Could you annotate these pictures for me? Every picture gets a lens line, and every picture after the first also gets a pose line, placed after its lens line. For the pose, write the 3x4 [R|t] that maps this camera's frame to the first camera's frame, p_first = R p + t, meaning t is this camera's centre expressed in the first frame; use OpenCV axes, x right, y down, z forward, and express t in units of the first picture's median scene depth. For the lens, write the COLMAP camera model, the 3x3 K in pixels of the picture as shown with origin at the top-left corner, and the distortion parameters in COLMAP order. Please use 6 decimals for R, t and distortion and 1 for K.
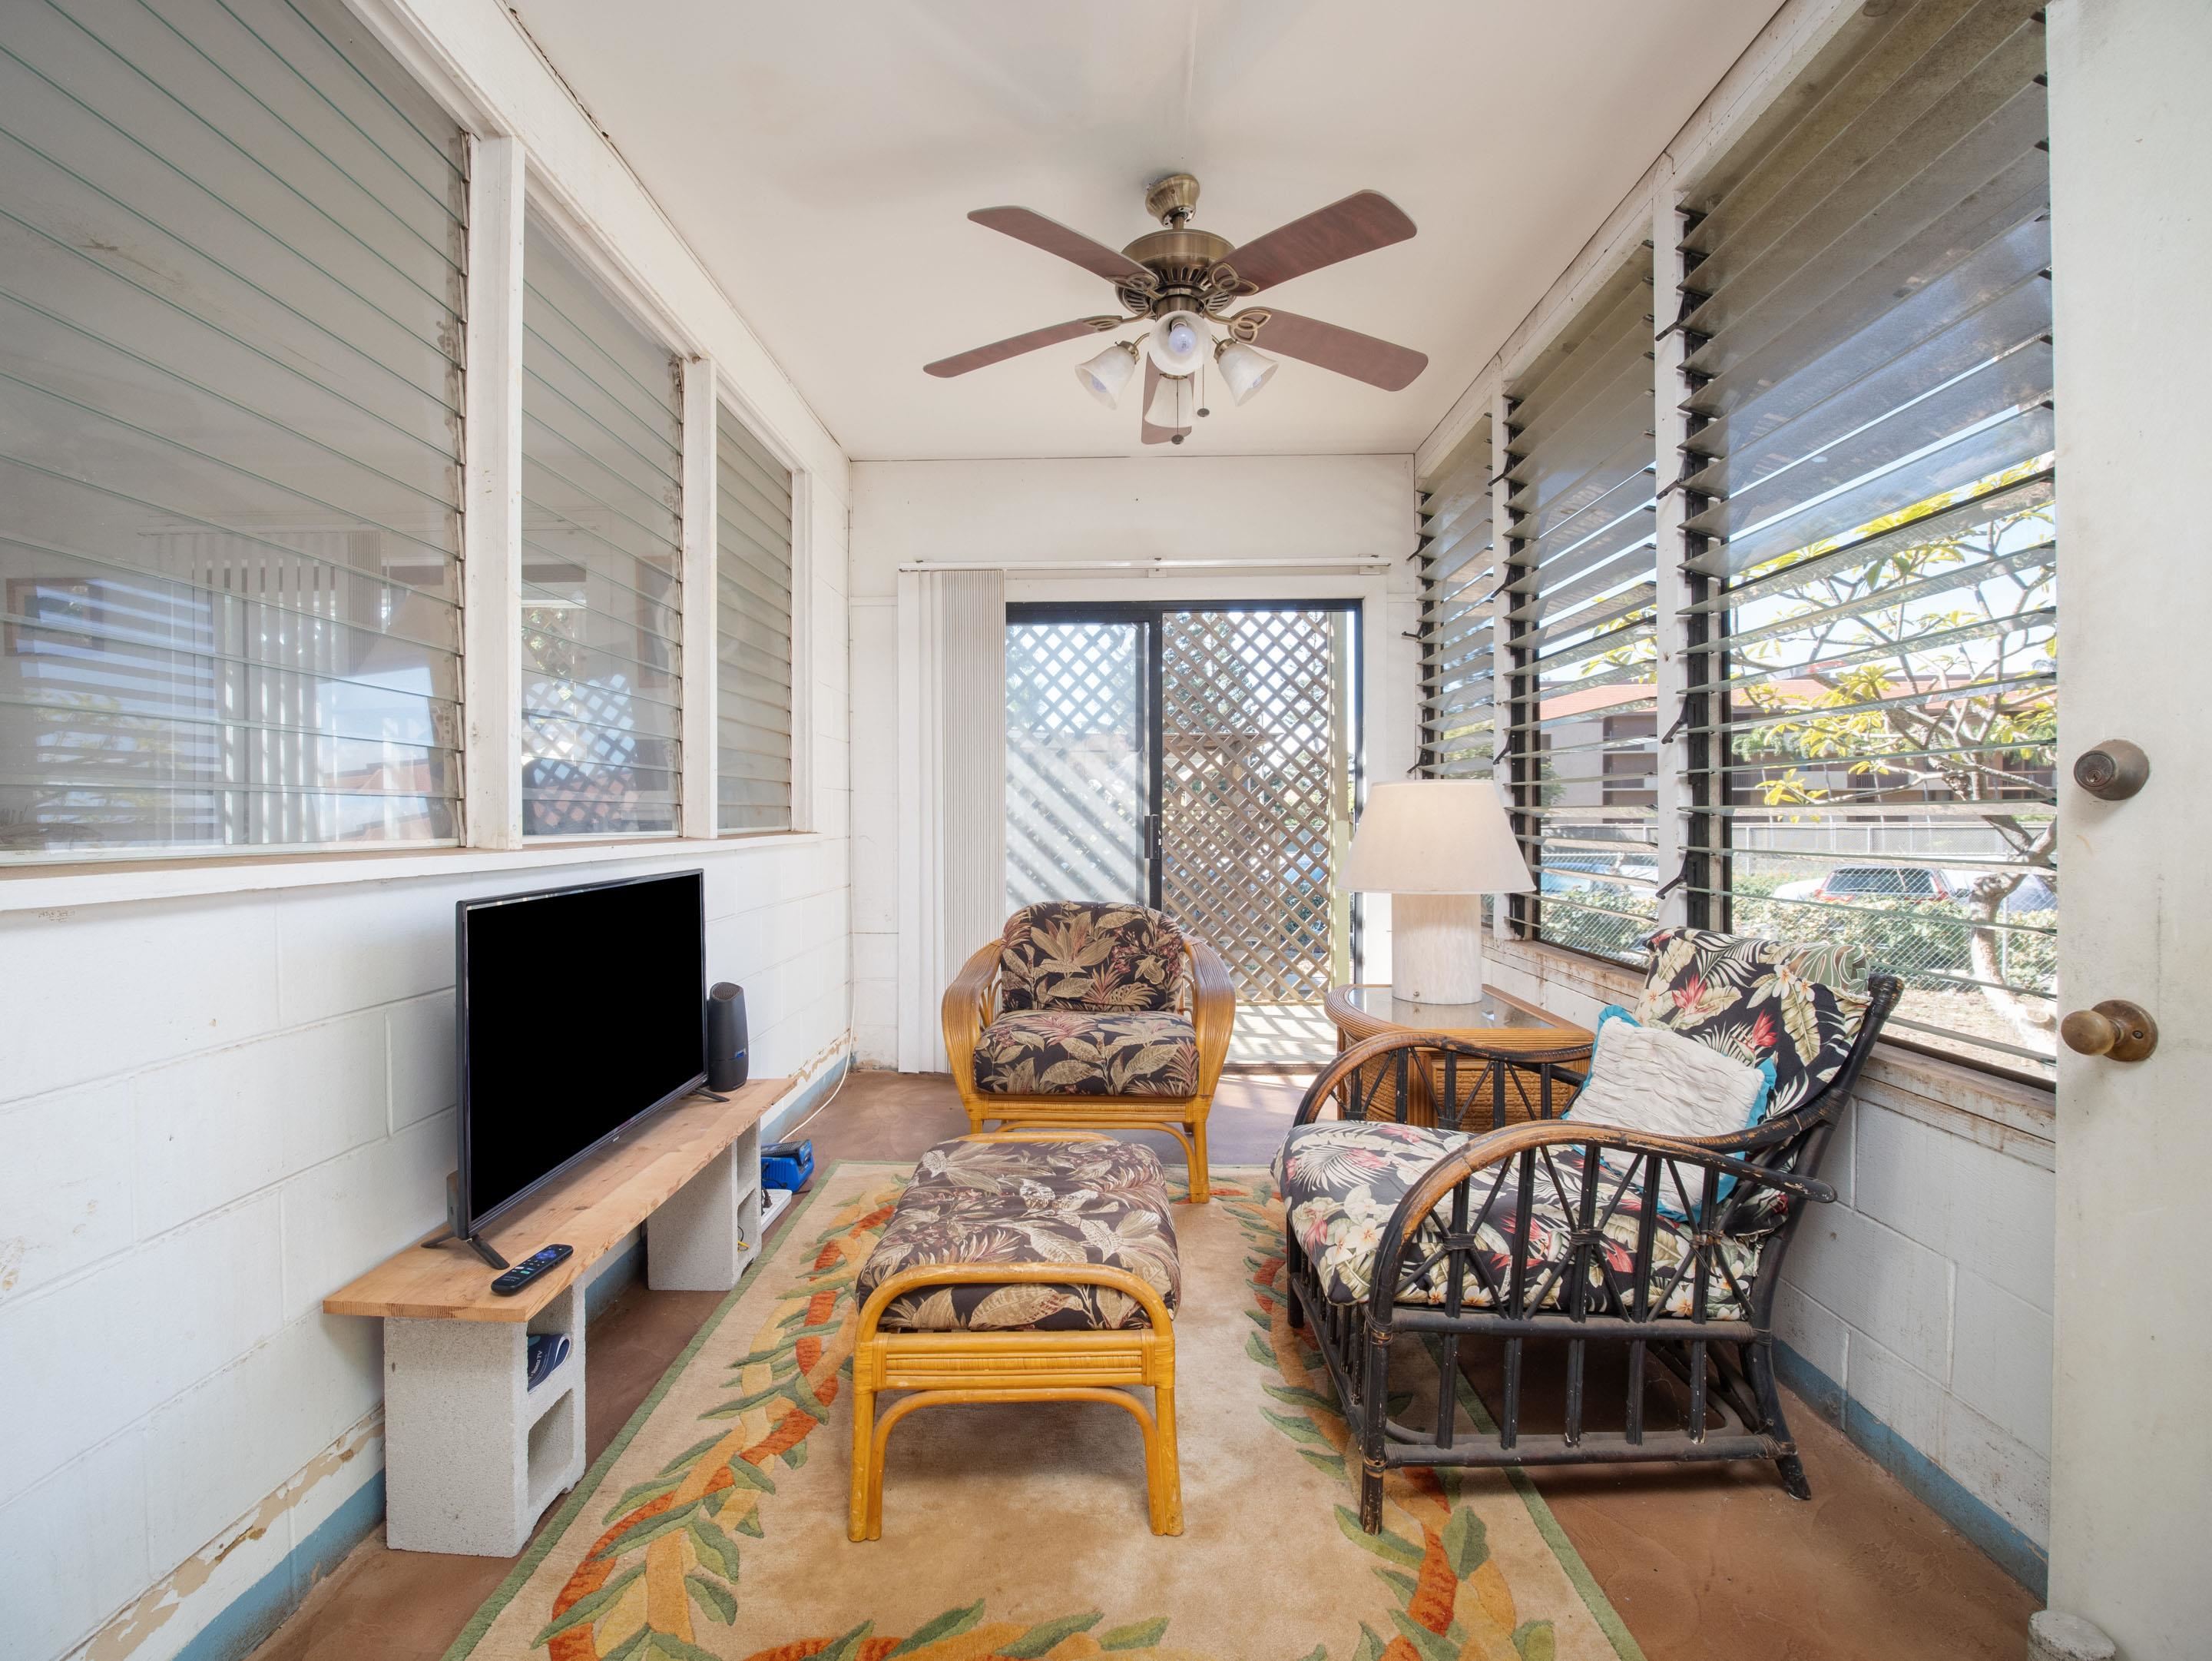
lens RADIAL K [[1023.1, 0, 1111.4], [0, 1023.1, 811.8], [0, 0, 1]] dist [0.000359, 0.000345]
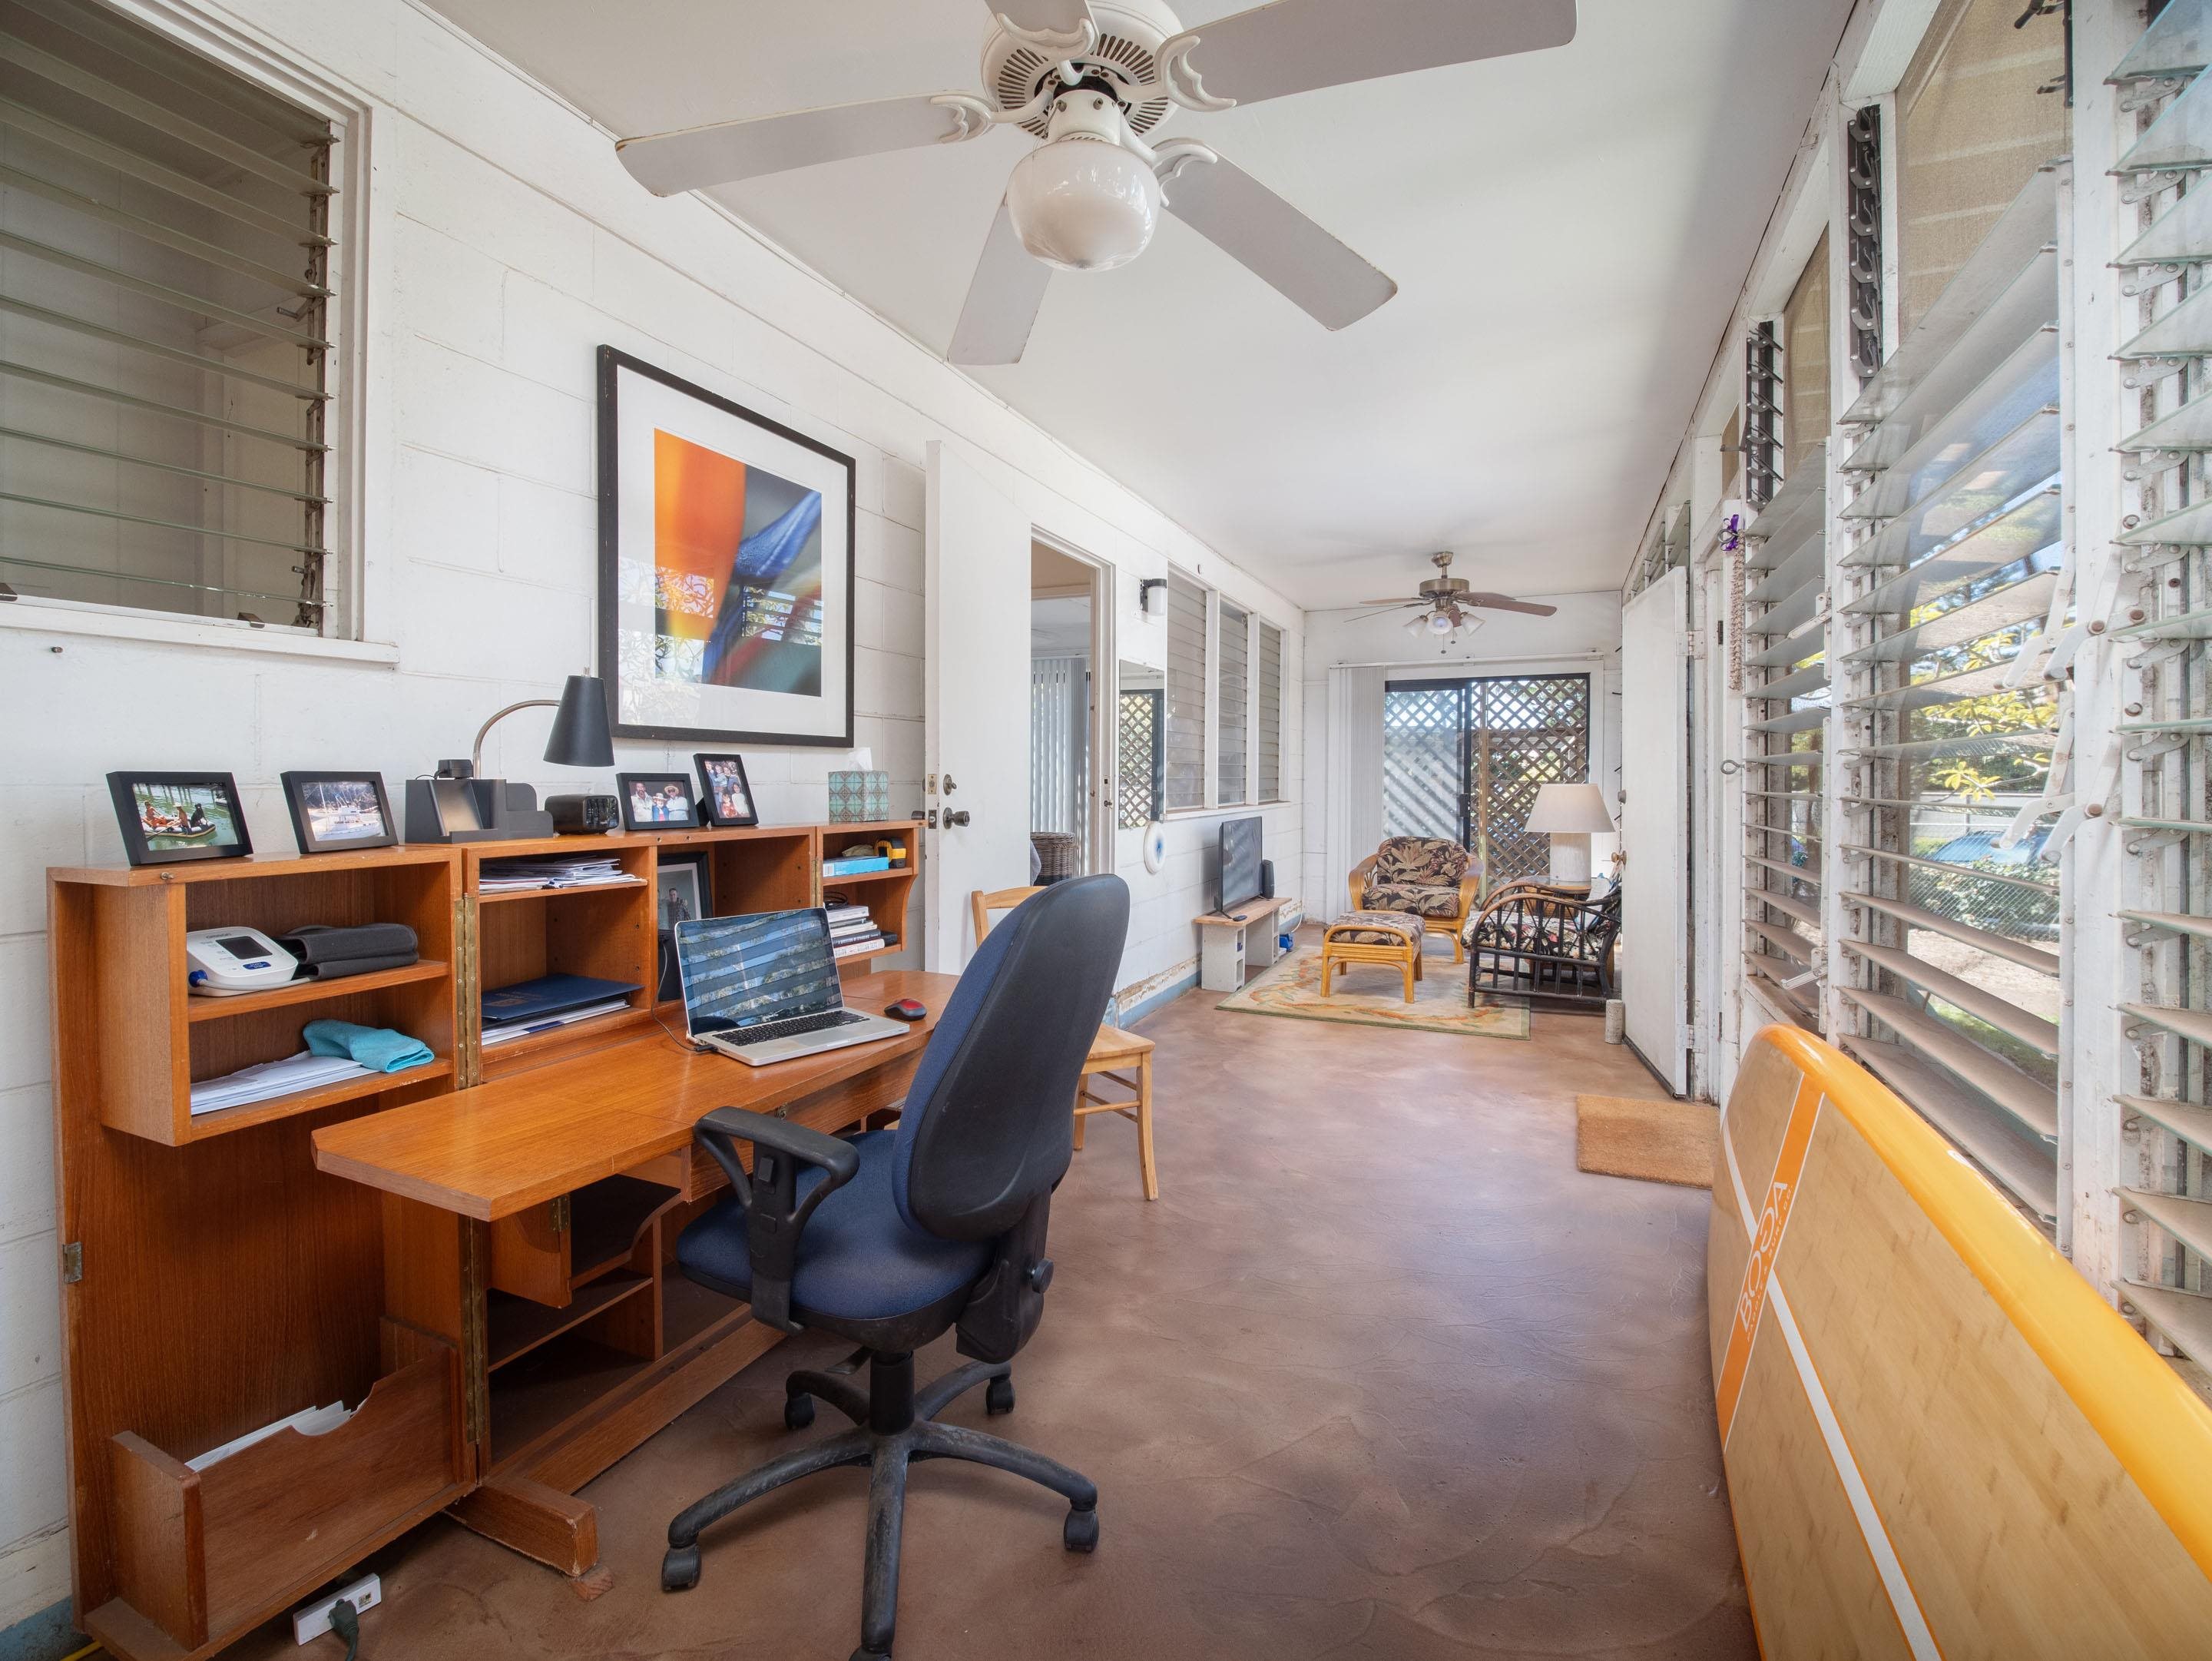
lens RADIAL K [[1028.7, 0, 1106.0], [0, 1028.7, 830.5], [0, 0, 1]] dist [-0.002357, -0.000345]
pose [[0.921180, 0.020808, -0.388579, 0.245282], [0.003000, 0.998160, 0.060562, -0.065161], [0.389124, -0.056954, 0.919423, -1.435113]]
